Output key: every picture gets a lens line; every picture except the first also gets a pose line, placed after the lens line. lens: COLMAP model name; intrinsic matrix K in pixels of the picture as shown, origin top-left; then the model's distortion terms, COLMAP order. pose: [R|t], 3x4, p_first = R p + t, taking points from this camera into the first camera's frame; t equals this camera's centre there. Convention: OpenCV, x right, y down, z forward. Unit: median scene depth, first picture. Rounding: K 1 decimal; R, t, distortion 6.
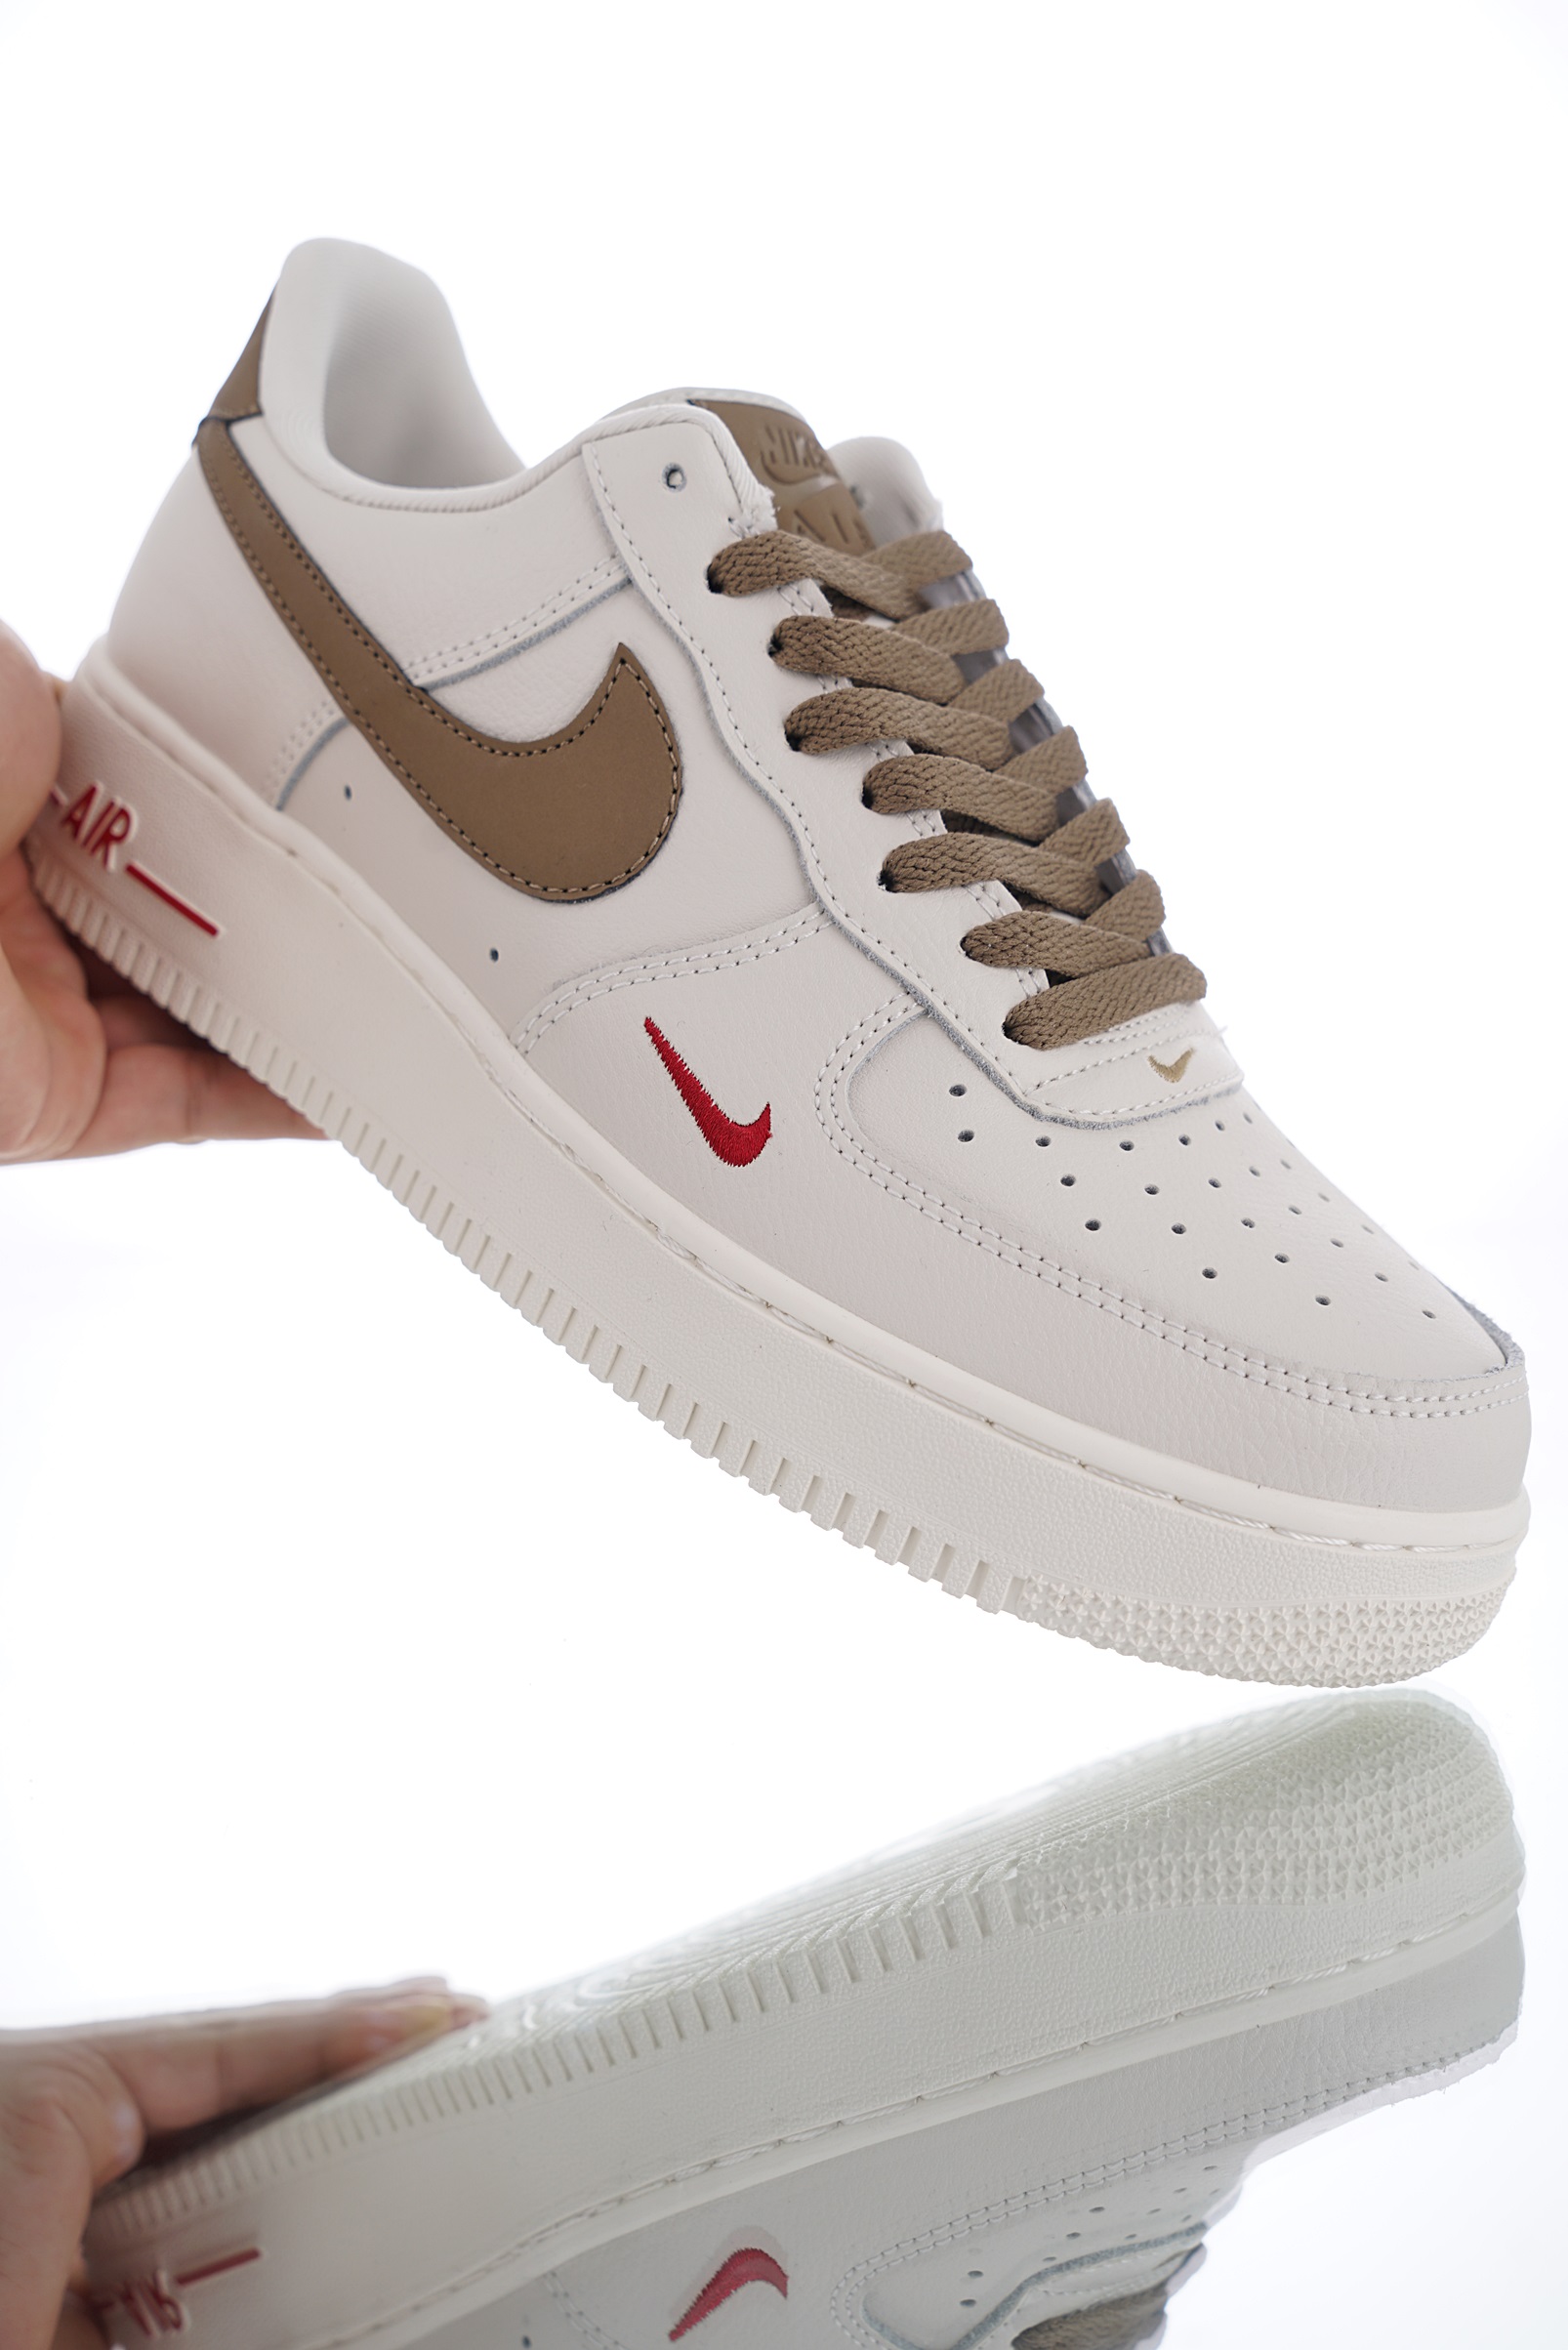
lens RADIAL K [[2844.6, 0, 787.7], [0, 2844.6, 1178.0], [0, 0, 1]] dist [0.004337, 0.000000]
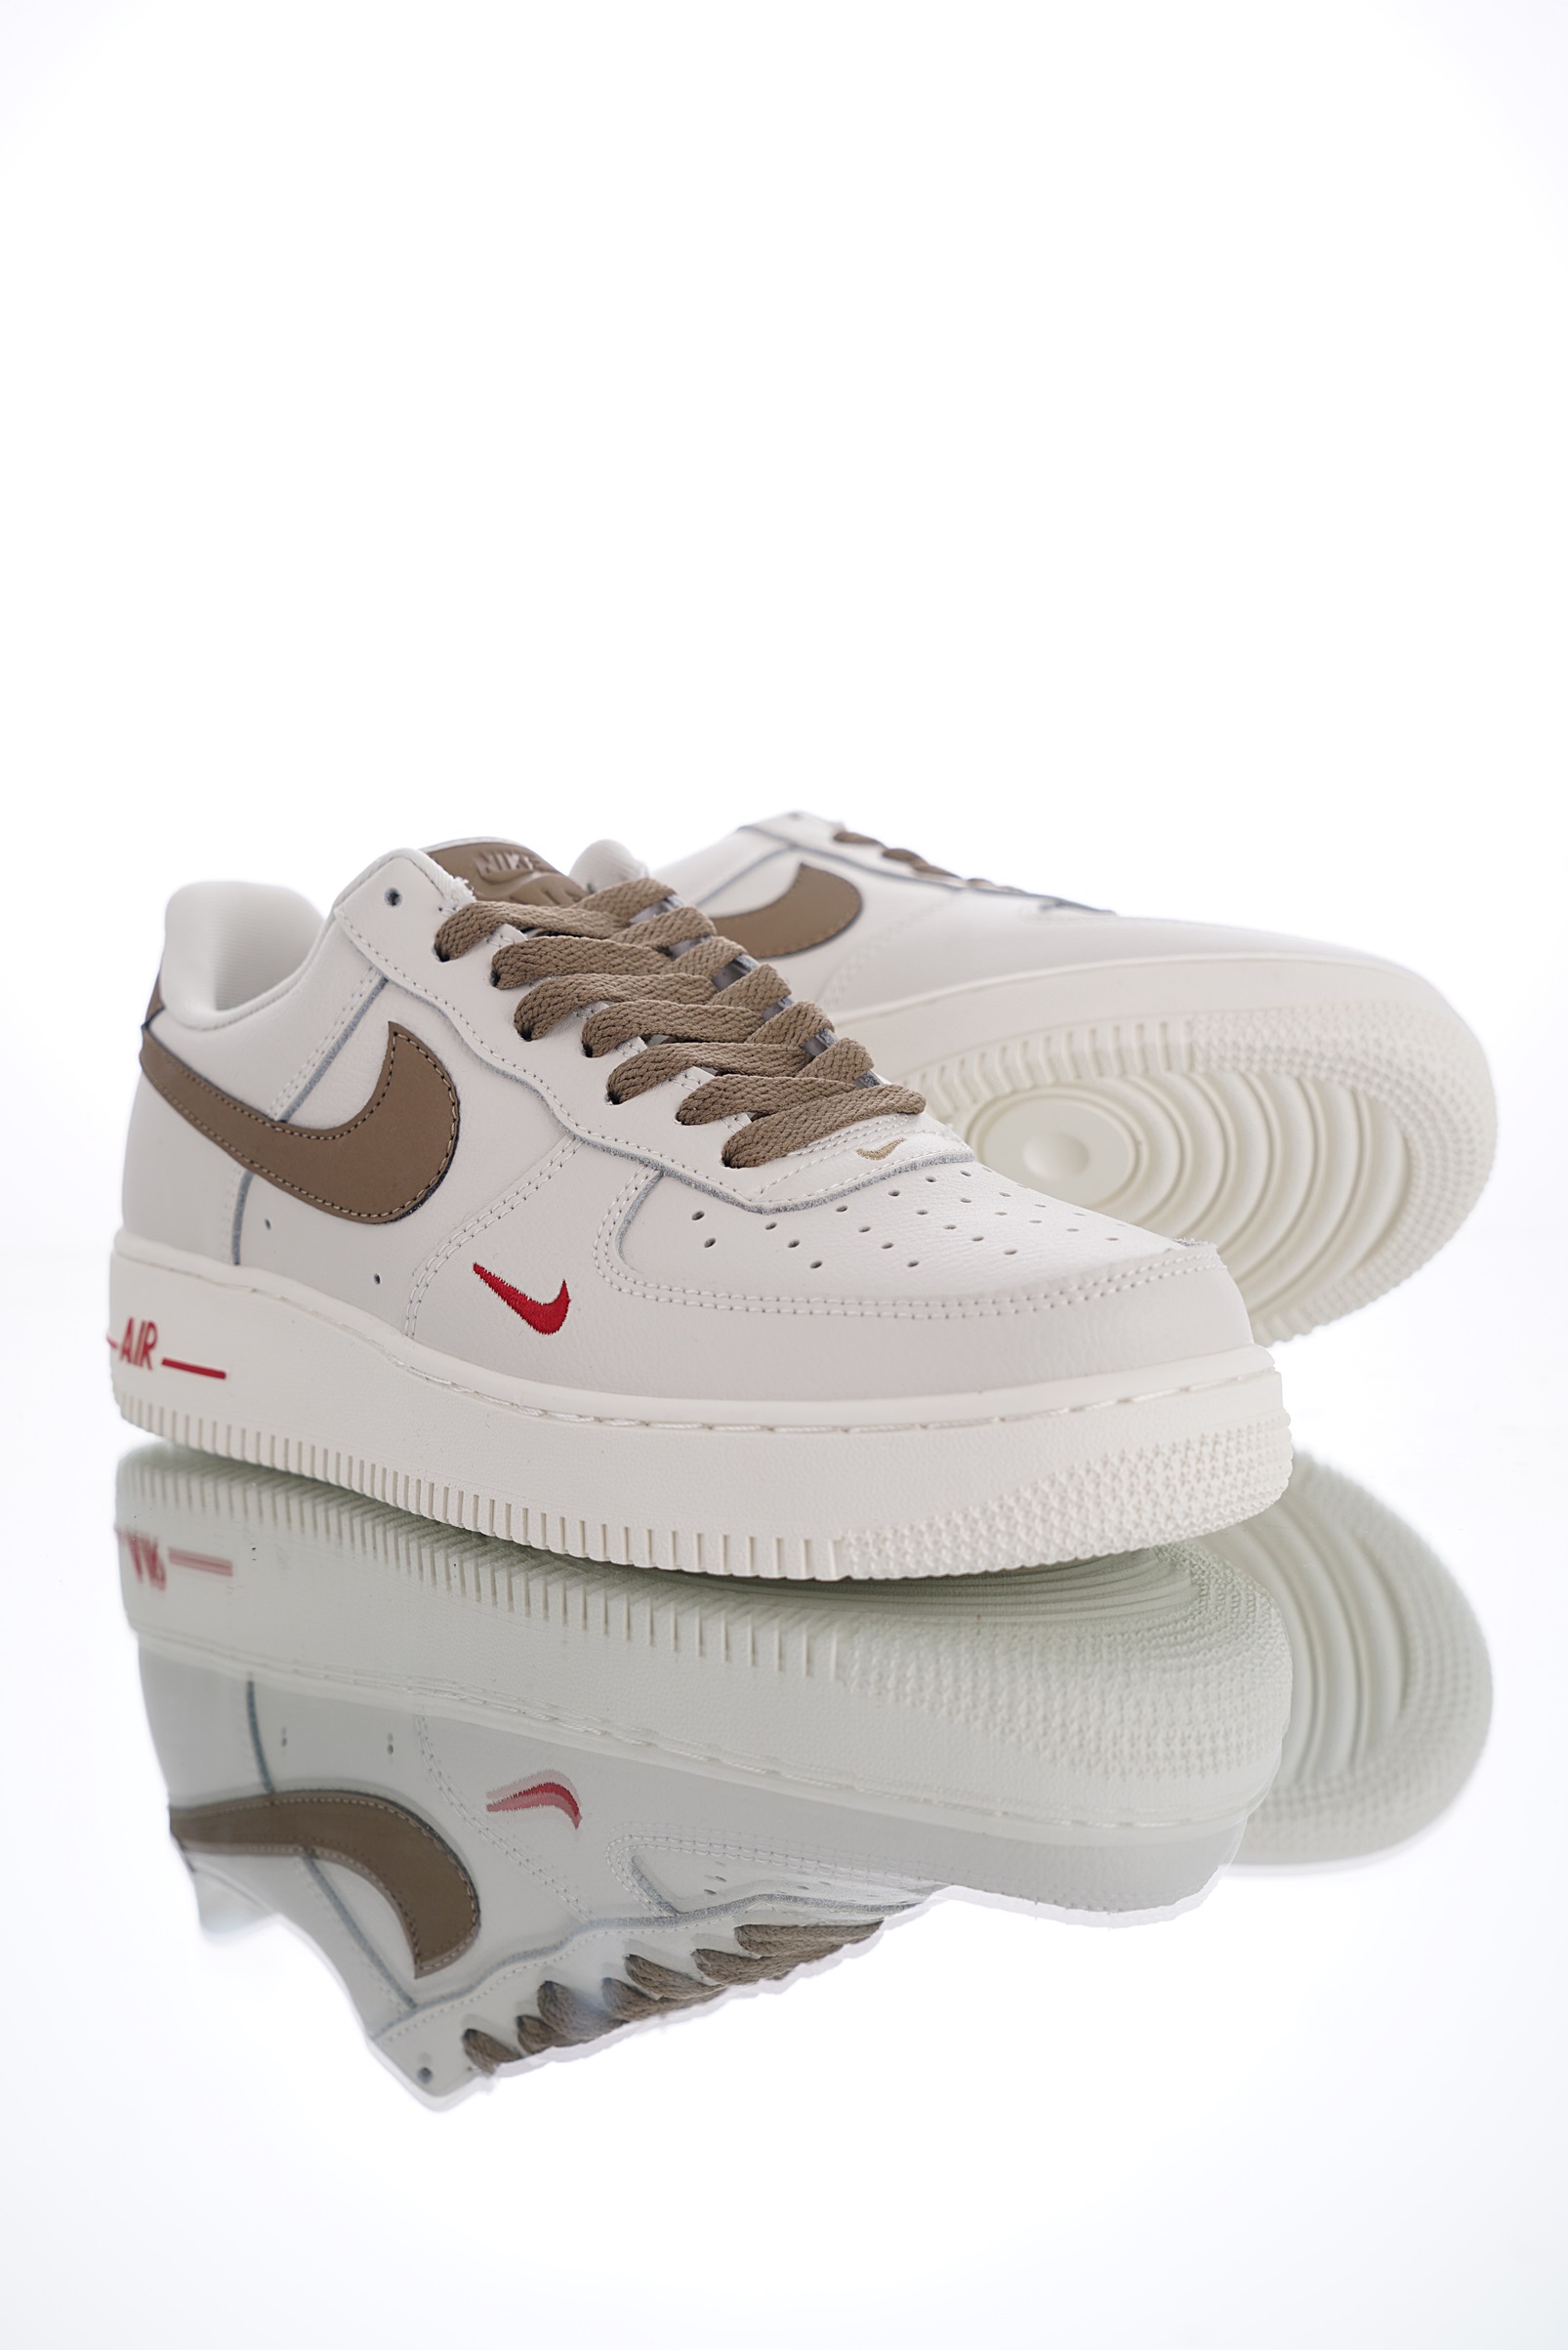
lens RADIAL K [[2844.6, 0, 788.9], [0, 2844.6, 1173.6], [0, 0, 1]] dist [0.004337, 0.000000]
pose [[0.916591, -0.374229, -0.140761, 0.271219], [0.317675, 0.895413, -0.311958, 0.345611], [0.242783, 0.241222, 0.939611, -0.172246]]
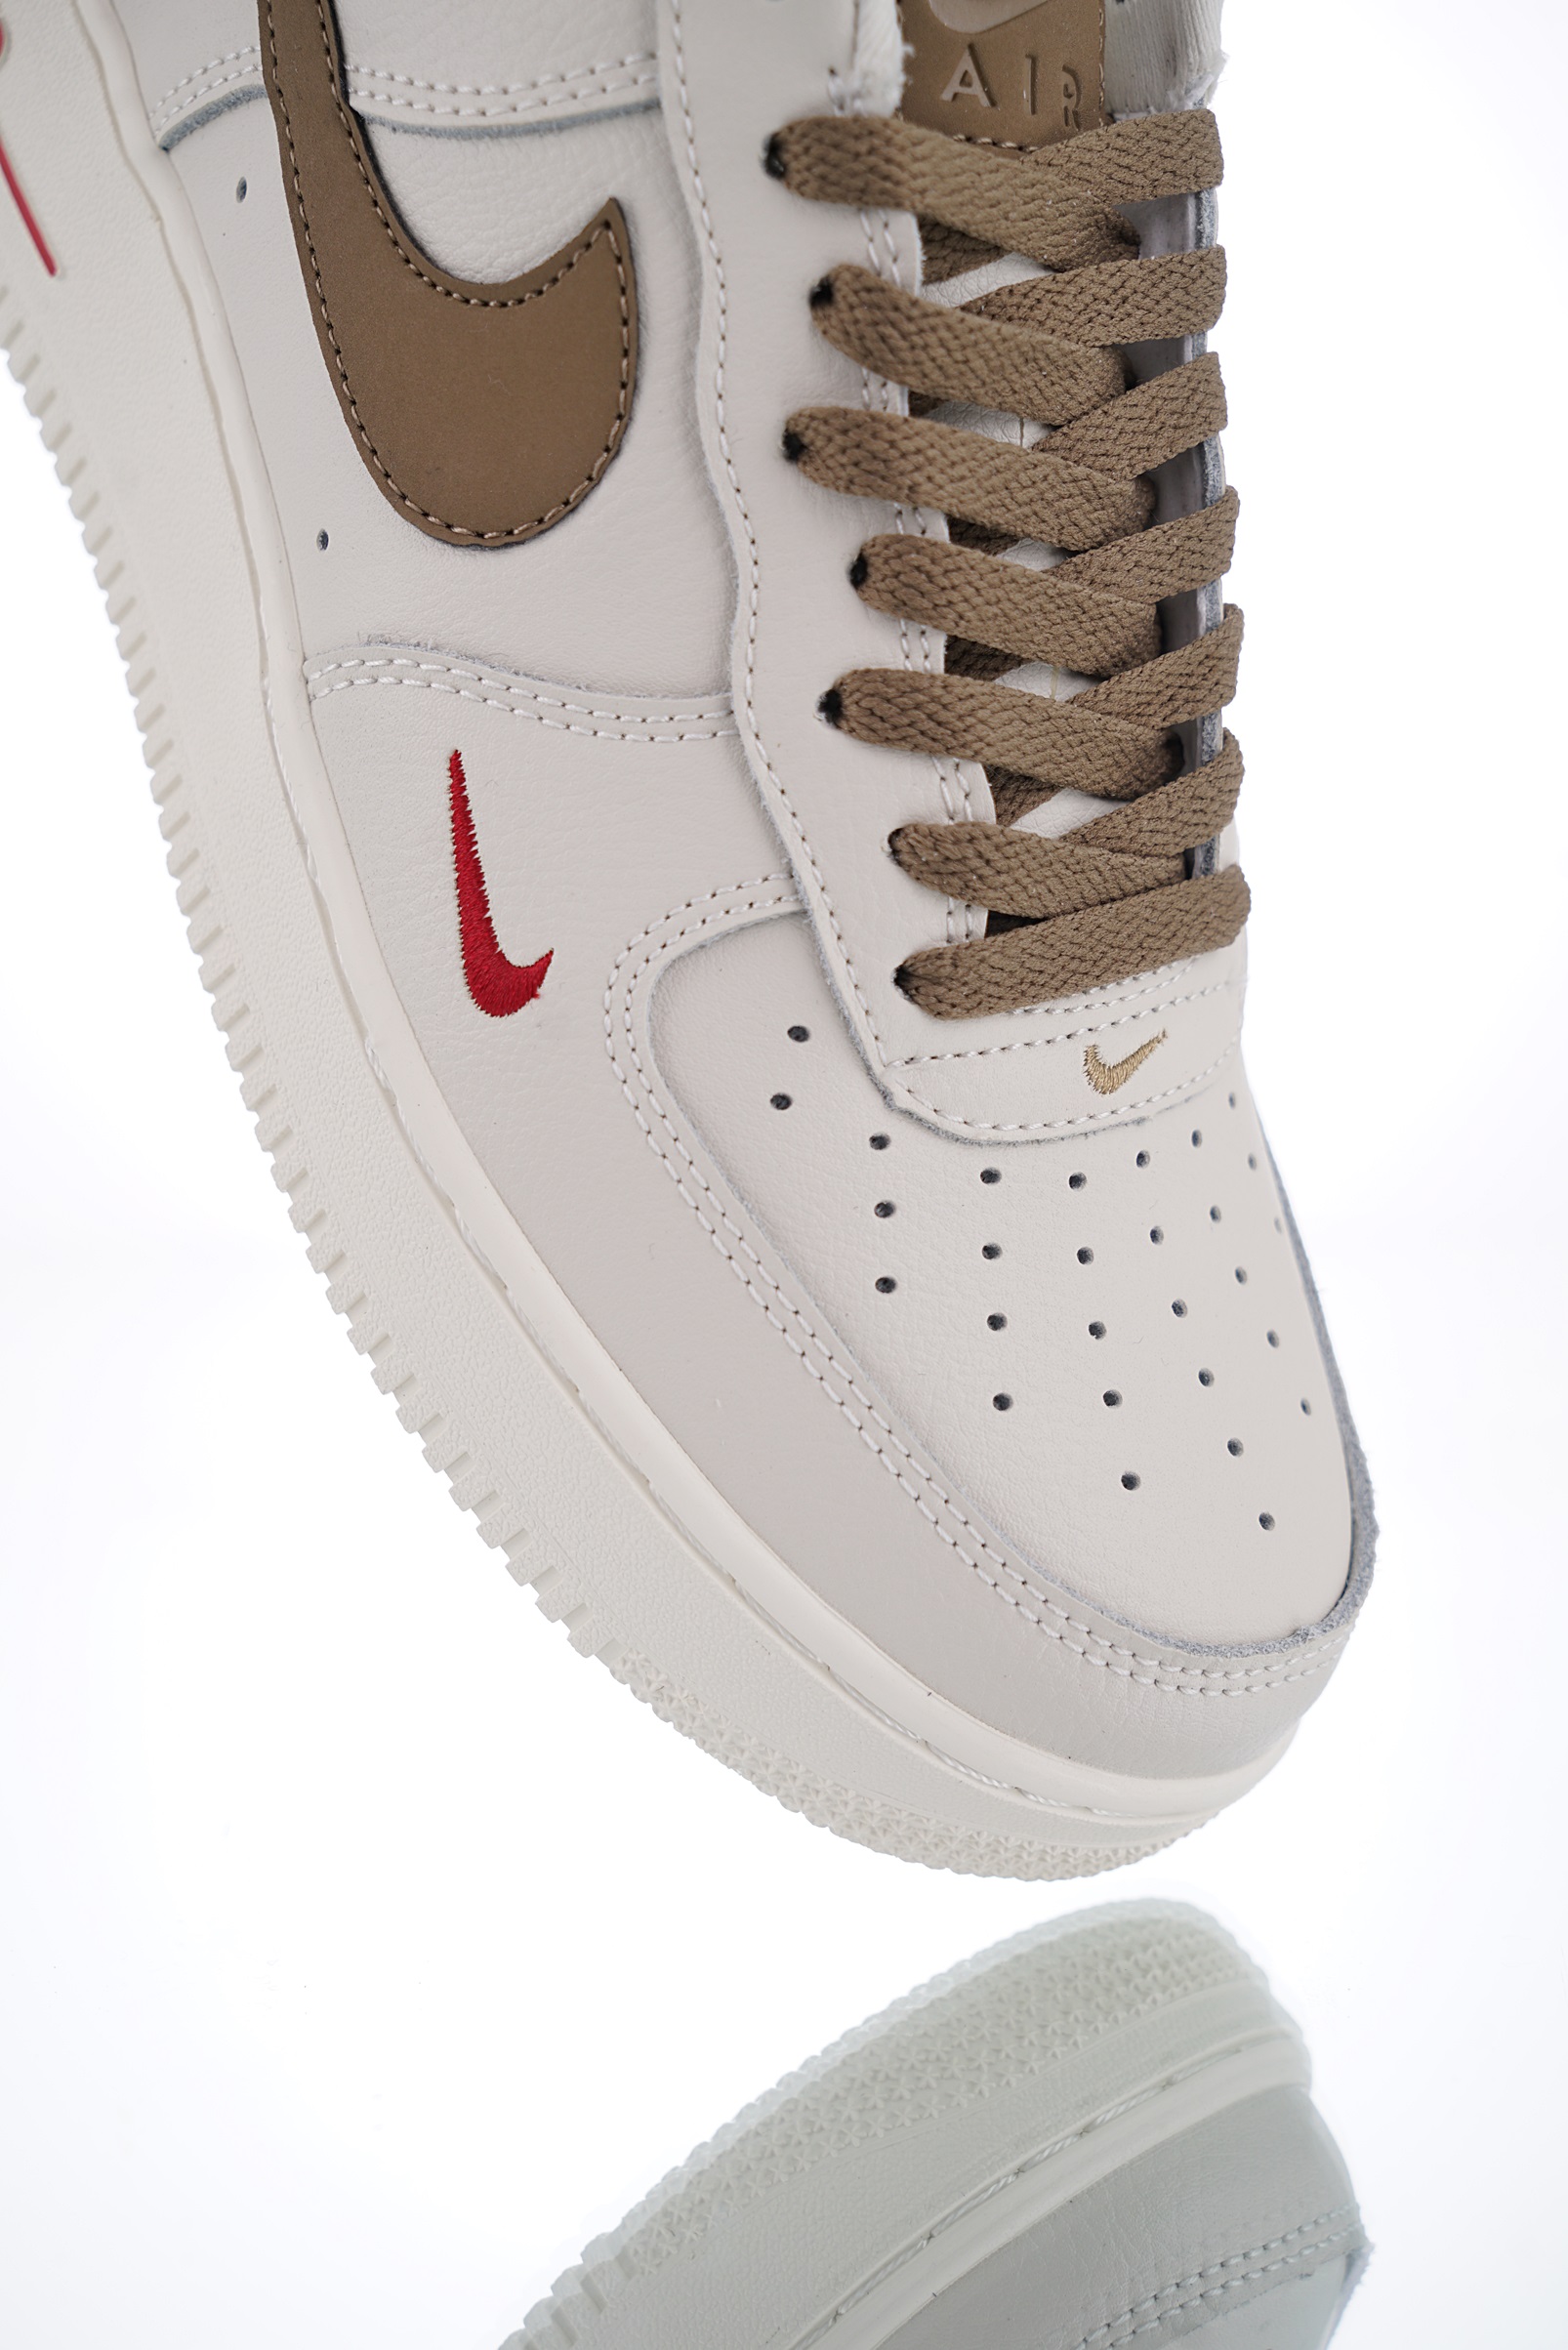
lens RADIAL K [[2844.6, 0, 778.4], [0, 2844.6, 1170.9], [0, 0, 1]] dist [0.004337, 0.000000]
pose [[0.921327, 0.388588, -0.012500, 0.075018], [-0.346202, 0.834614, 0.428443, -0.300094], [0.176921, -0.390408, 0.903482, 0.318740]]
